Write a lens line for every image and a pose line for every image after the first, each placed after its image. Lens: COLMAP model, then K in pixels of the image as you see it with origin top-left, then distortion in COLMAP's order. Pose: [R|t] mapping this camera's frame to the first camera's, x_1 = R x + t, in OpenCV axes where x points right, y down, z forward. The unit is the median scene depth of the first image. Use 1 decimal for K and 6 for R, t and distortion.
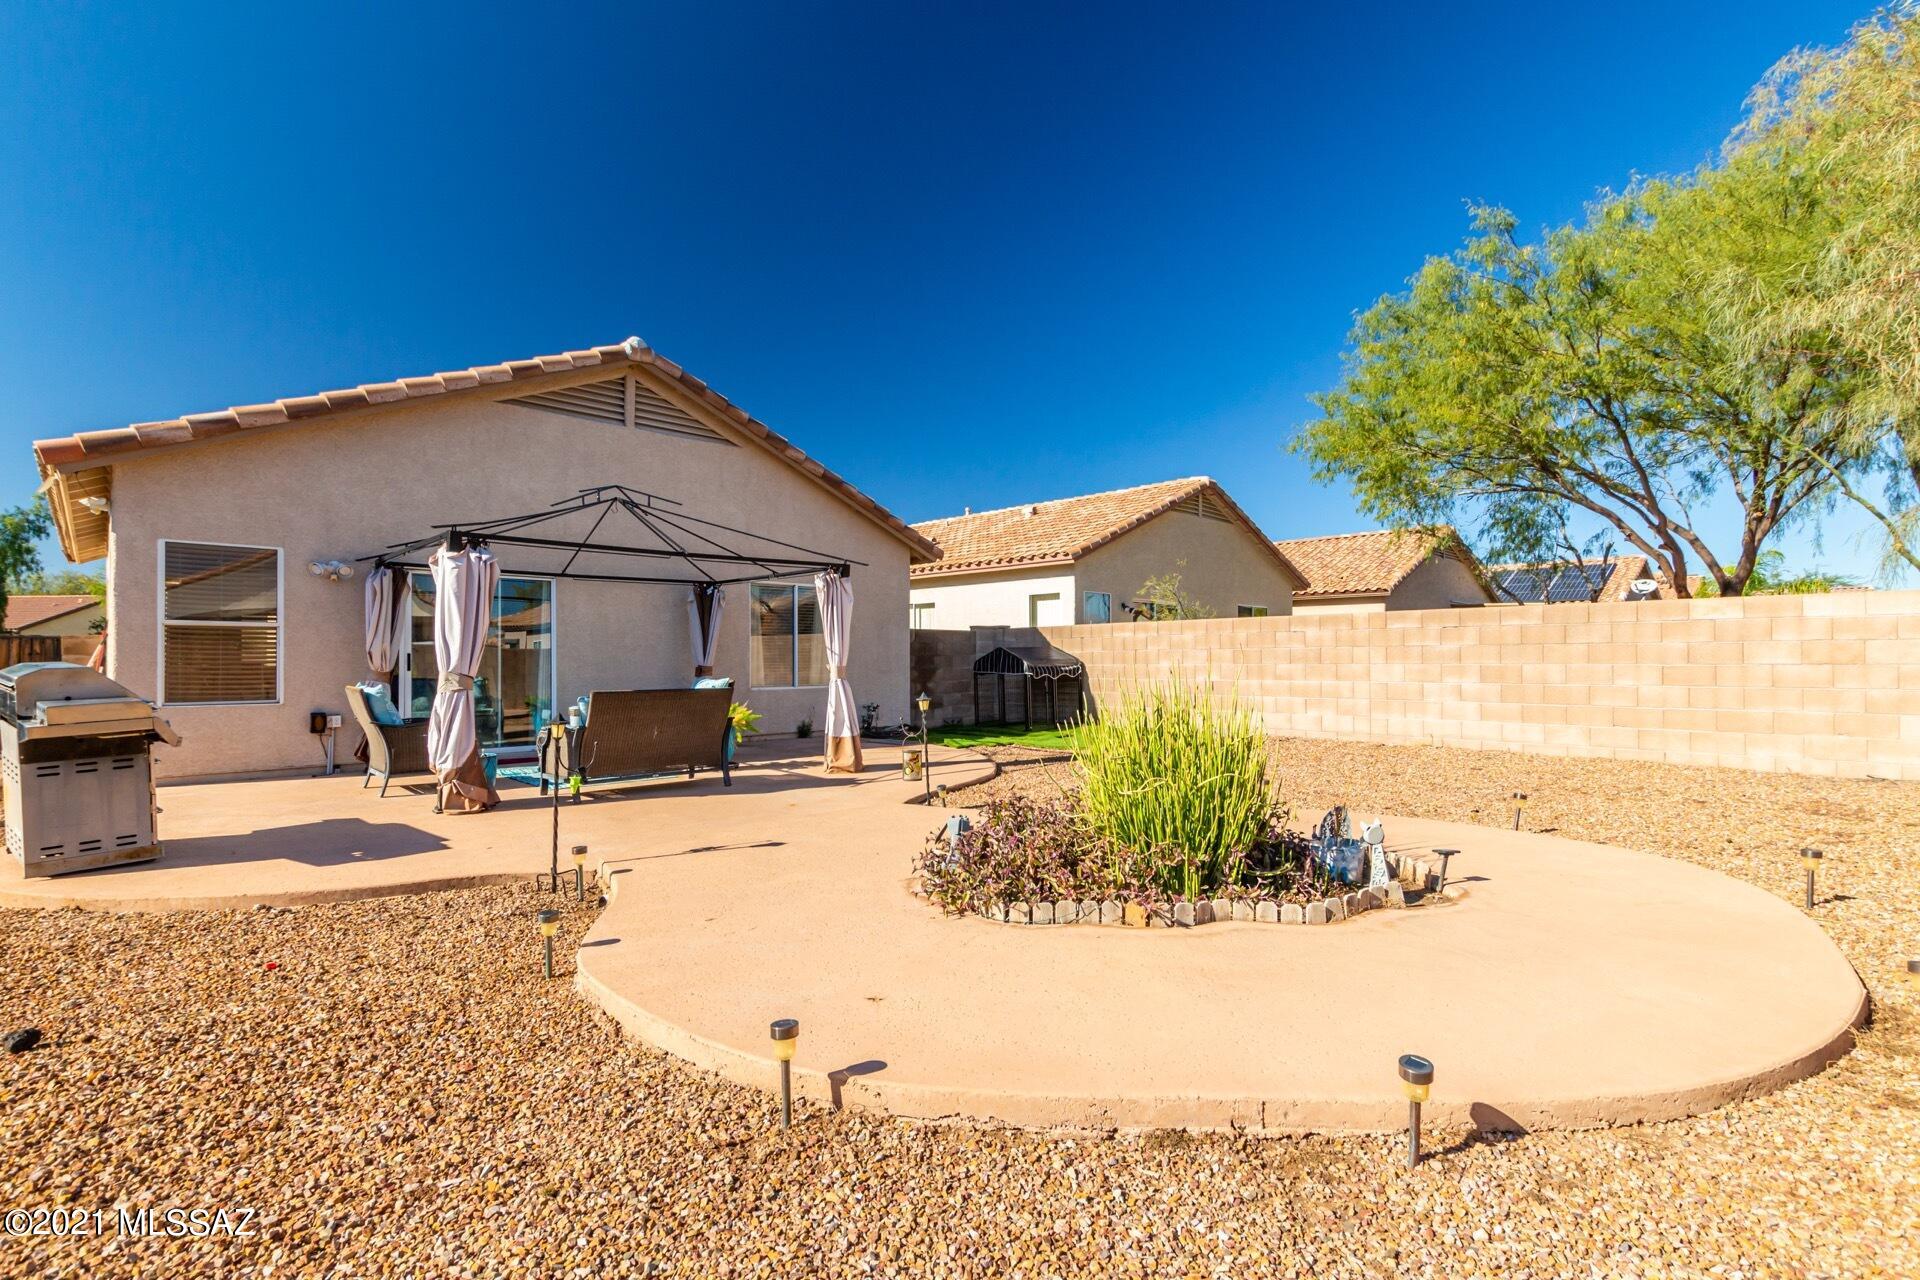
lens RADIAL K [[886.1, 0, 963.3], [0, 886.1, 653.8], [0, 0, 1]] dist [0.001826, -0.000551]
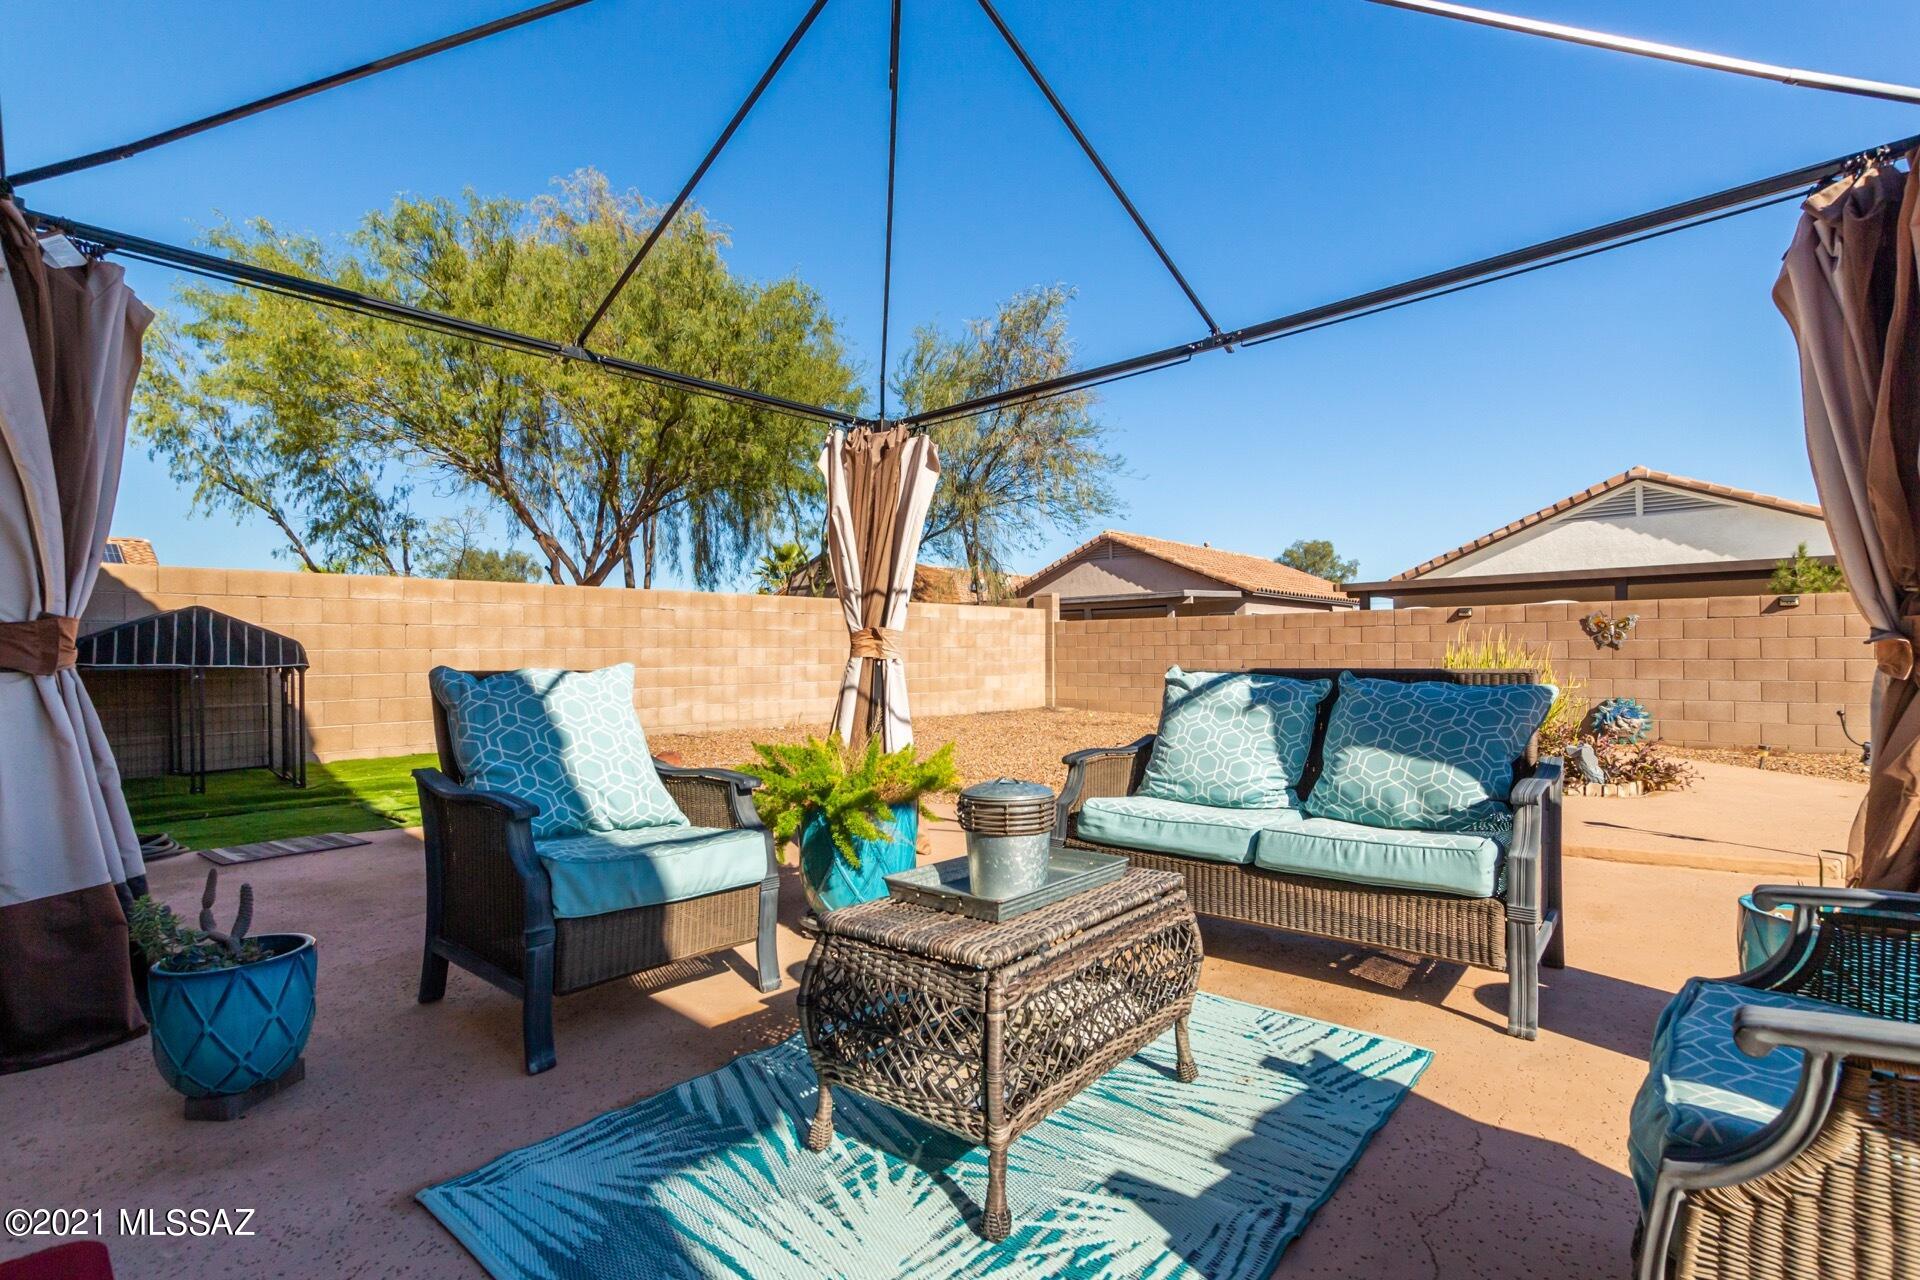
lens RADIAL K [[902.9, 0, 959.1], [0, 902.9, 653.0], [0, 0, 1]] dist [0.003984, -0.001023]
pose [[-0.048497, 0.005136, 0.998810, -0.560102], [0.002426, 0.999984, -0.005024, 0.023966], [-0.998820, 0.002179, -0.048508, 0.853564]]
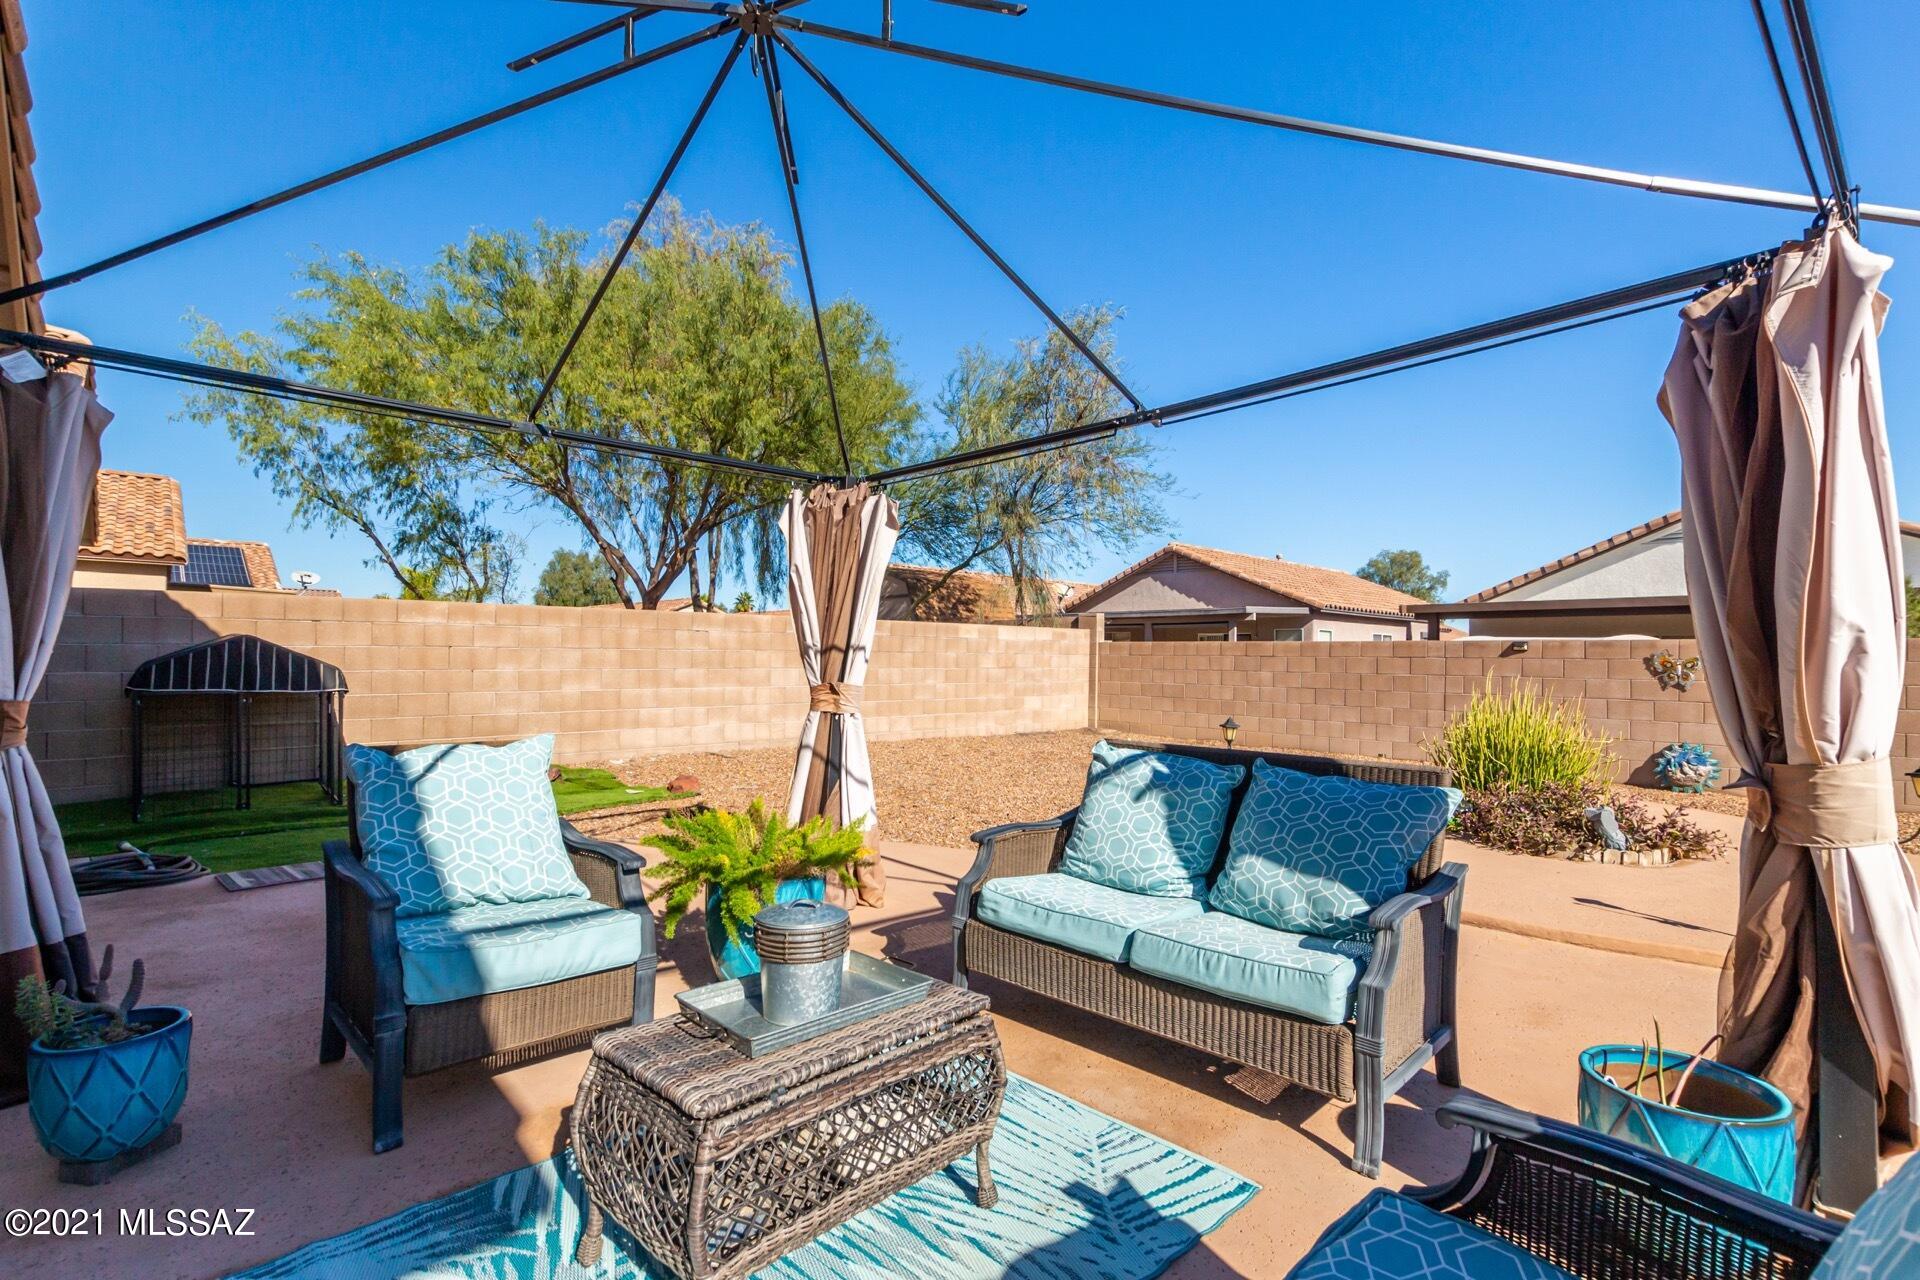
lens RADIAL K [[902.9, 0, 959.1], [0, 902.9, 653.0], [0, 0, 1]] dist [0.003984, -0.001023]
pose [[0.038285, 0.007722, 0.999237, -0.563257], [-0.017225, 0.999827, -0.007067, -0.002205], [-0.999118, -0.016942, 0.038412, 0.796118]]
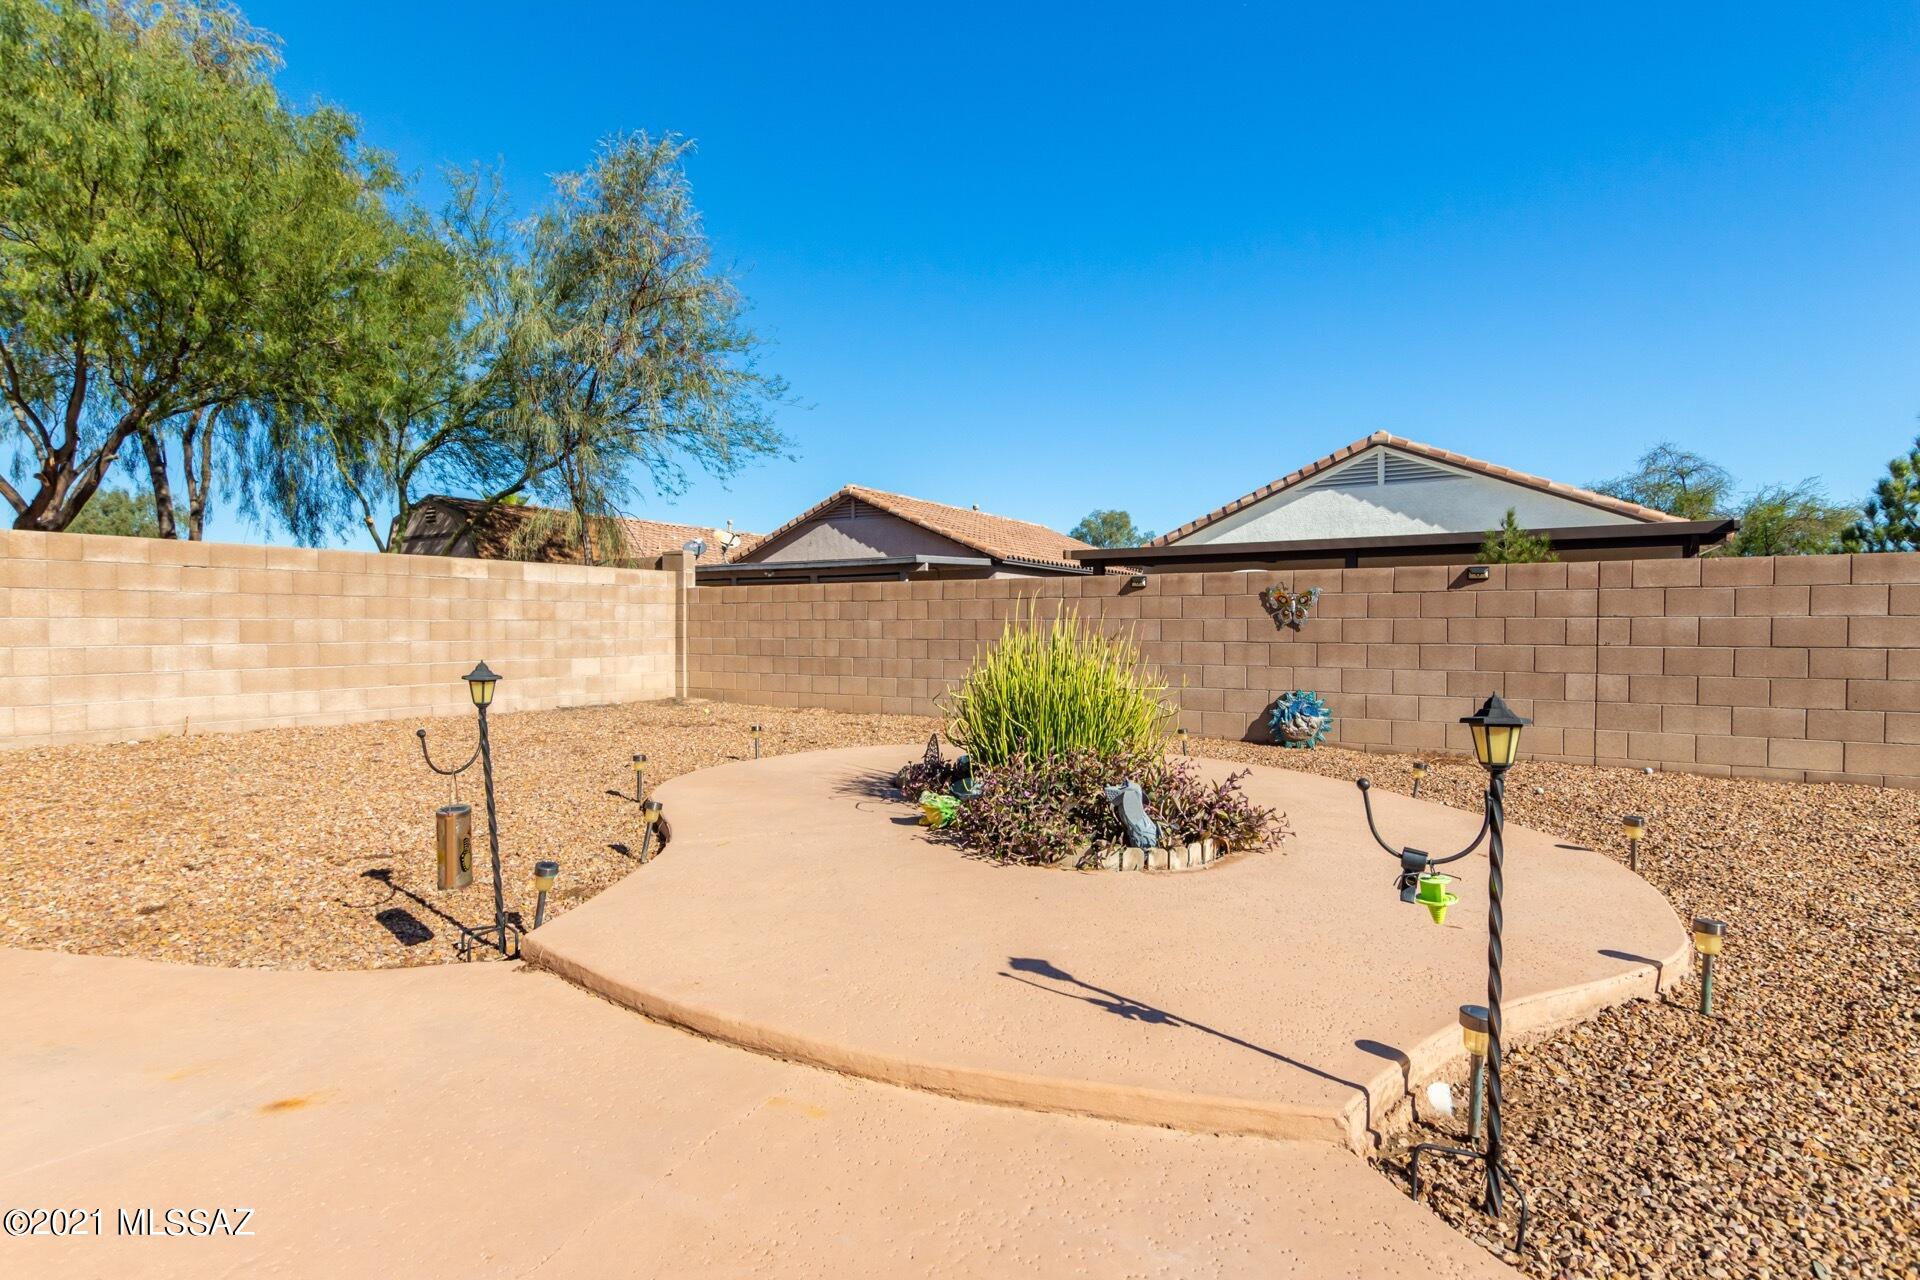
lens RADIAL K [[955.0, 0, 967.8], [0, 955.0, 650.3], [0, 0, 1]] dist [0.013192, -0.001531]
pose [[-0.246736, -0.021060, 0.968854, -0.357914], [-0.004415, 0.999778, 0.020608, 0.018361], [-0.969073, 0.000807, -0.246774, 0.583549]]
